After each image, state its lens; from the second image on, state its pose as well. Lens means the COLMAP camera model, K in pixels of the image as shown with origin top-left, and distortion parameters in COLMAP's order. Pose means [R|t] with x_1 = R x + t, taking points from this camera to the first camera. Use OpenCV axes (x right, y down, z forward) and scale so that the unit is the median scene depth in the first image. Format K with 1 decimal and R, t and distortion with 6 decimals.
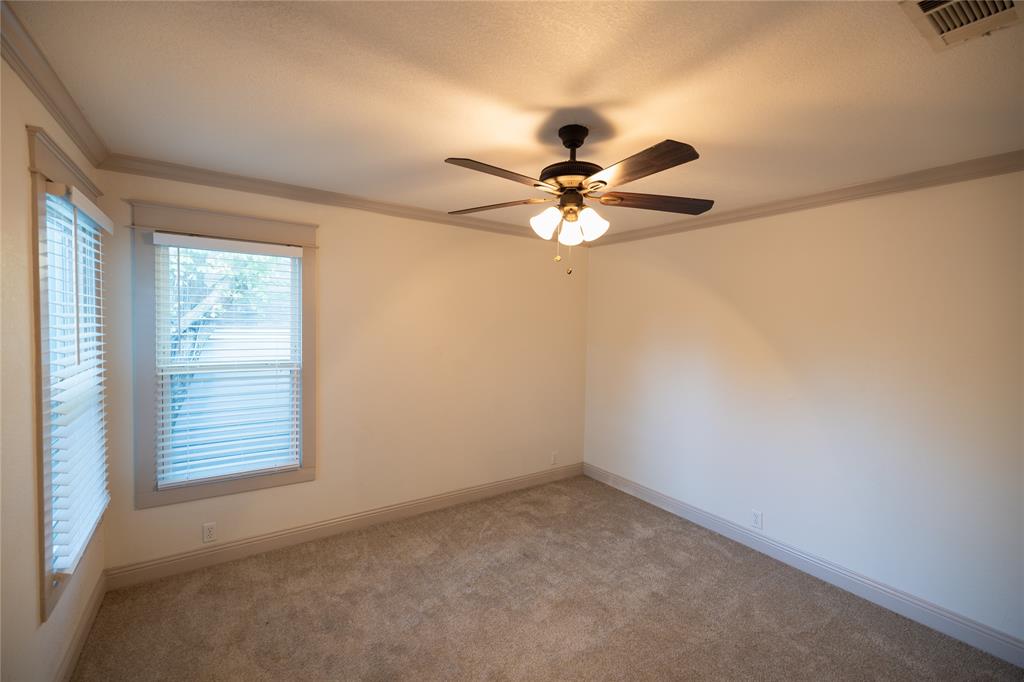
lens RADIAL K [[427.7, 0, 507.9], [0, 427.7, 337.6], [0, 0, 1]] dist [0.001485, -0.000174]
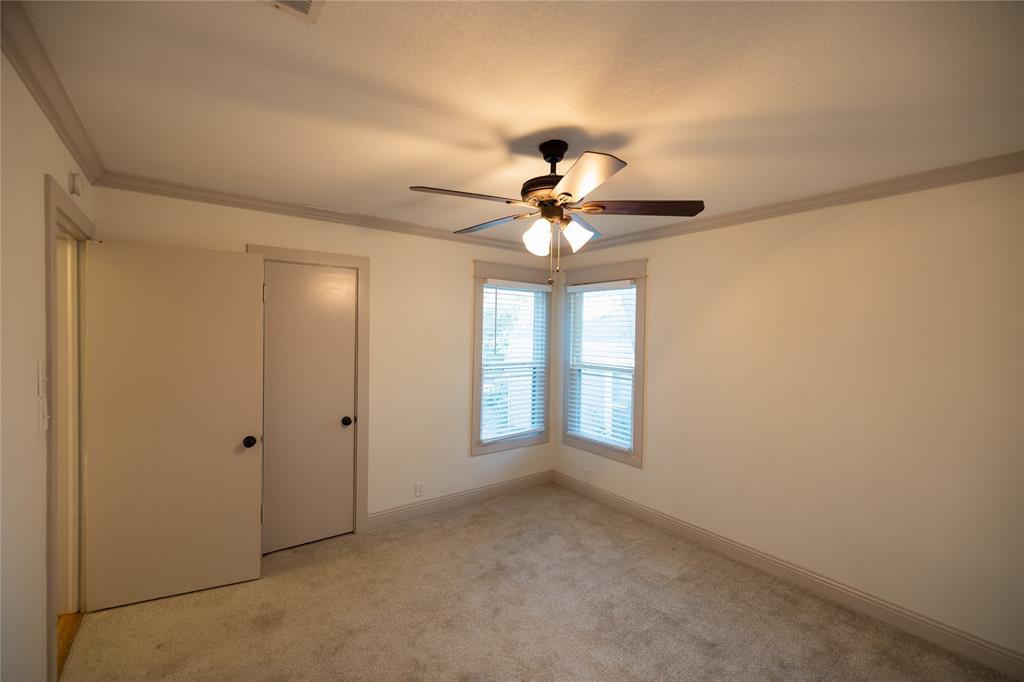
lens RADIAL K [[427.7, 0, 507.9], [0, 427.7, 337.6], [0, 0, 1]] dist [0.001485, -0.000174]
pose [[0.055381, -0.007974, -0.998433, 0.833950], [-0.051465, 0.998616, -0.010830, -0.004074], [0.997138, 0.051984, 0.054894, 0.609750]]
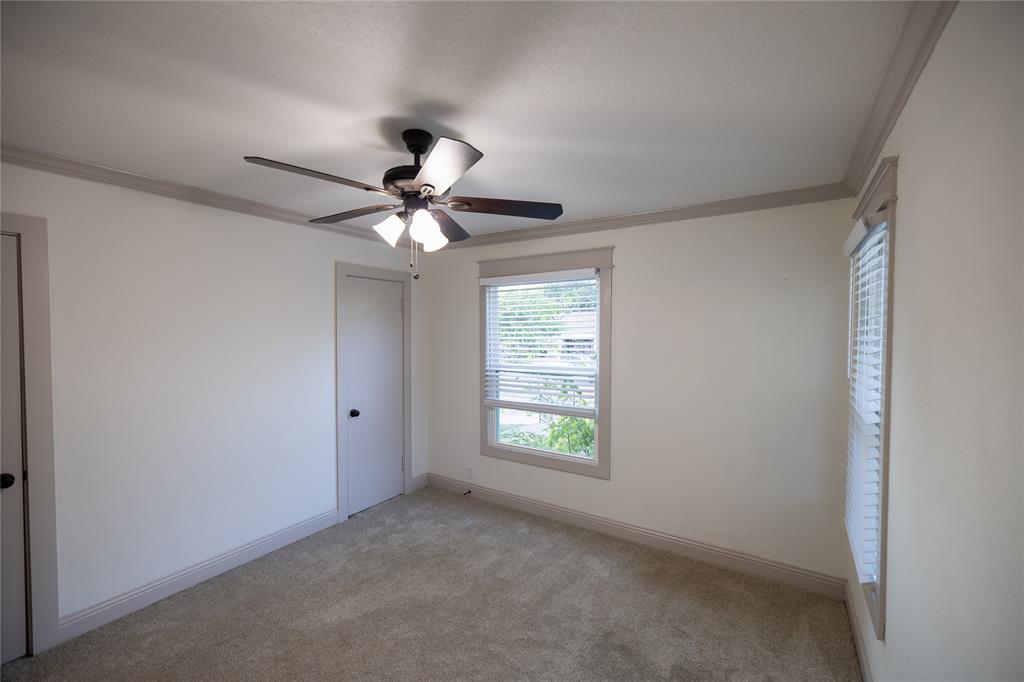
lens RADIAL K [[422.6, 0, 515.5], [0, 422.6, 339.0], [0, 0, 1]] dist [-0.002755, -0.000187]
pose [[0.397447, -0.000420, -0.917625, 0.501700], [-0.029078, 0.999492, -0.013052, -0.006329], [0.917164, 0.031871, 0.397233, 0.385978]]
